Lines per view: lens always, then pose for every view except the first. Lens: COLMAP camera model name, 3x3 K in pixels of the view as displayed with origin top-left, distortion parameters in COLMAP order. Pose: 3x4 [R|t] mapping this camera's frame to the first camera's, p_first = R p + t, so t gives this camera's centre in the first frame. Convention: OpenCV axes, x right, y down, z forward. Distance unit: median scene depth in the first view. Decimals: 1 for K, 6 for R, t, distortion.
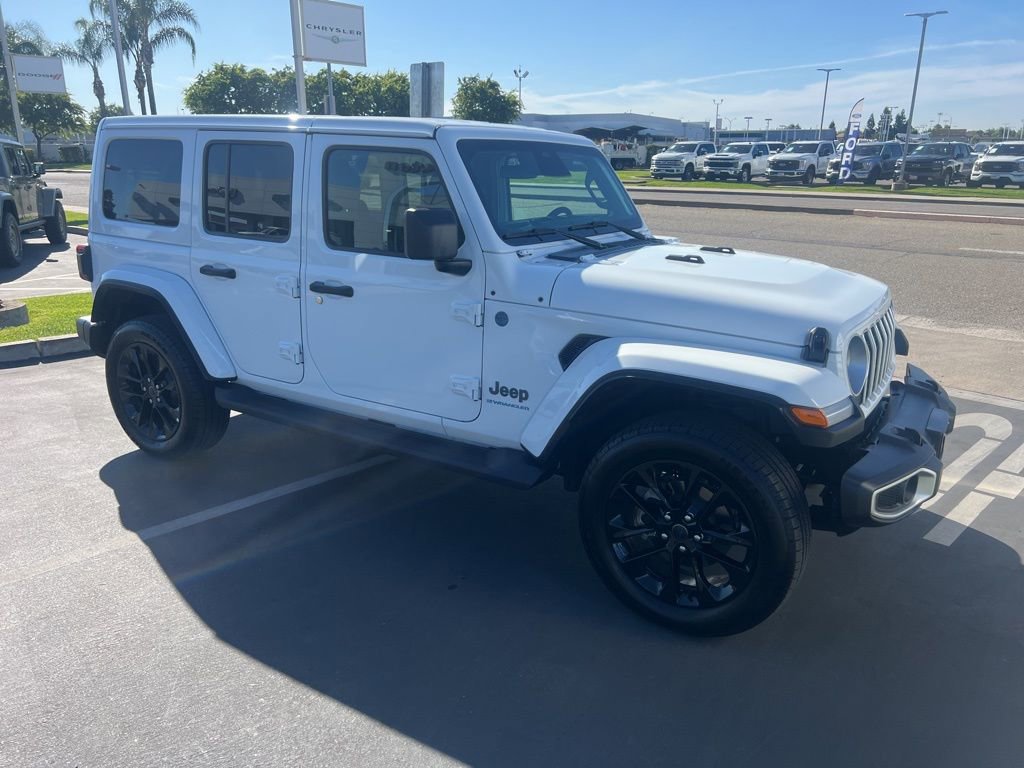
lens RADIAL K [[773.2, 0, 512.0], [0, 773.2, 384.0], [0, 0, 1]] dist [0.081878, -0.092956]
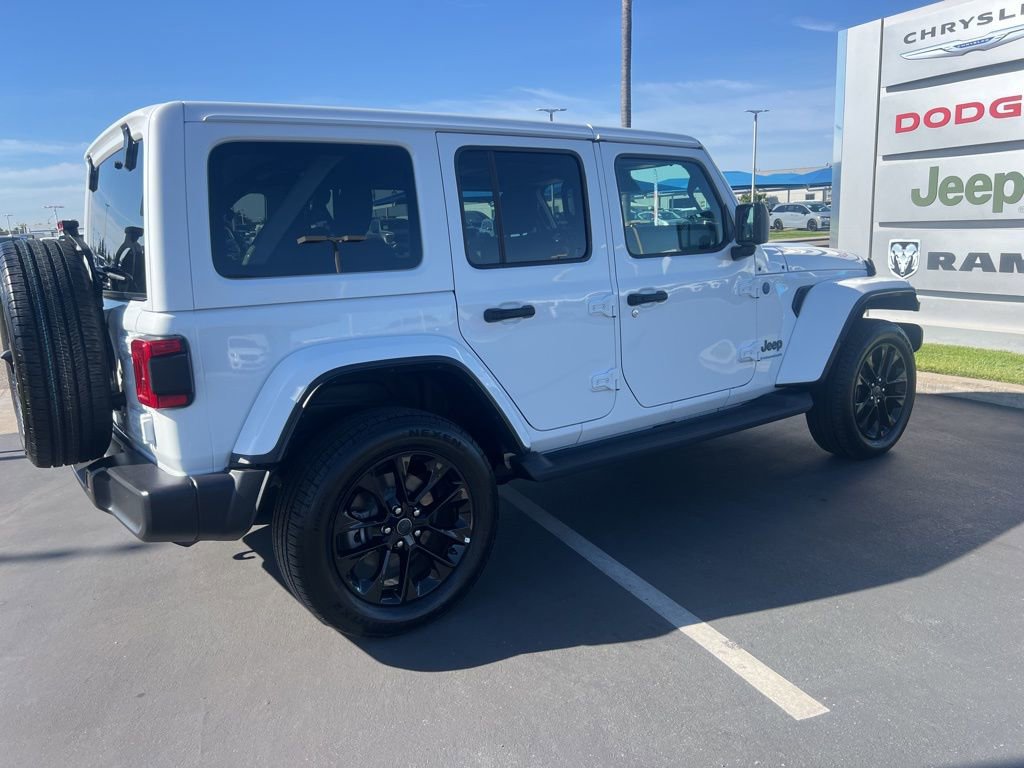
lens RADIAL K [[767.7, 0, 510.7], [0, 767.7, 394.5], [0, 0, 1]] dist [0.067296, -0.080900]
pose [[0.382241, -0.221772, 0.897056, -1.118129], [0.317441, 0.943209, 0.097919, -0.147231], [-0.867826, 0.247334, 0.430933, 0.717112]]
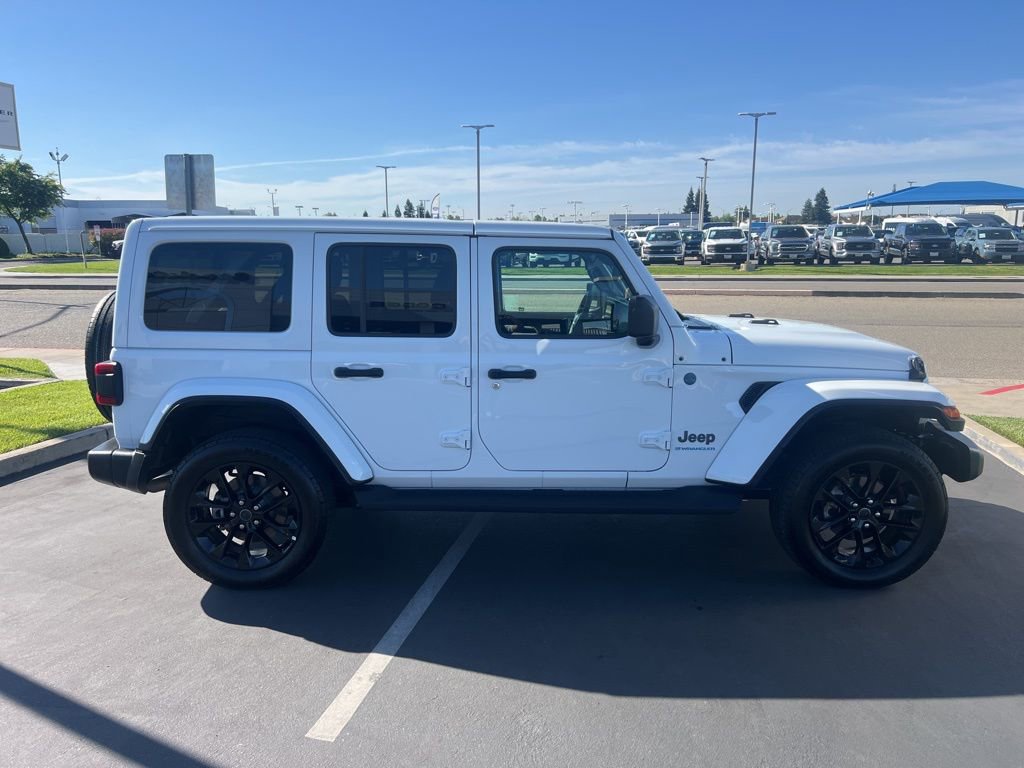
lens RADIAL K [[773.2, 0, 512.0], [0, 773.2, 384.0], [0, 0, 1]] dist [0.081878, -0.092956]
pose [[0.850304, -0.110601, 0.514539, -0.743215], [0.163597, 0.984781, -0.058673, -0.041930], [-0.500219, 0.134067, 0.855457, 0.069853]]
